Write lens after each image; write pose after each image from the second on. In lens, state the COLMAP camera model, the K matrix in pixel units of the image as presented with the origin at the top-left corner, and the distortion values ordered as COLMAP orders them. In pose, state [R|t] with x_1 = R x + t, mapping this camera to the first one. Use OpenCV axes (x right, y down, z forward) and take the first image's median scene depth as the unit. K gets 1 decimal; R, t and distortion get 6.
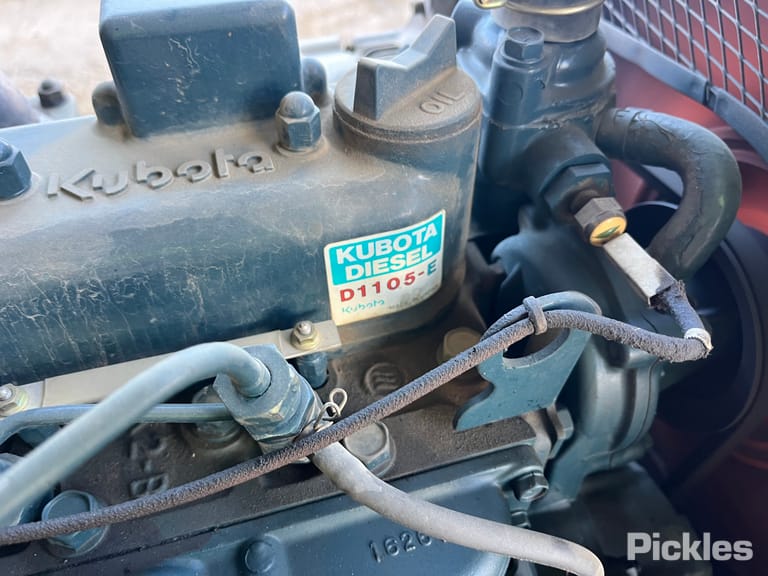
lens RADIAL K [[586.4, 0, 381.1], [0, 586.4, 290.1], [0, 0, 1]] dist [0.055420, -0.083902]
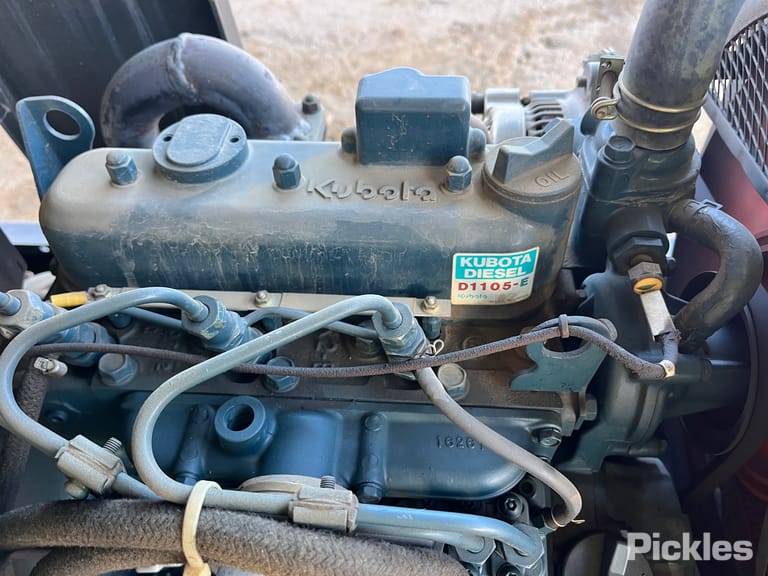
lens RADIAL K [[586.4, 0, 391.8], [0, 586.4, 290.0], [0, 0, 1]] dist [0.055420, -0.083902]
pose [[0.940085, 0.236600, -0.245482, 0.155266], [-0.228179, 0.971603, 0.062626, -0.038871], [0.253328, -0.002860, 0.967376, -0.577176]]
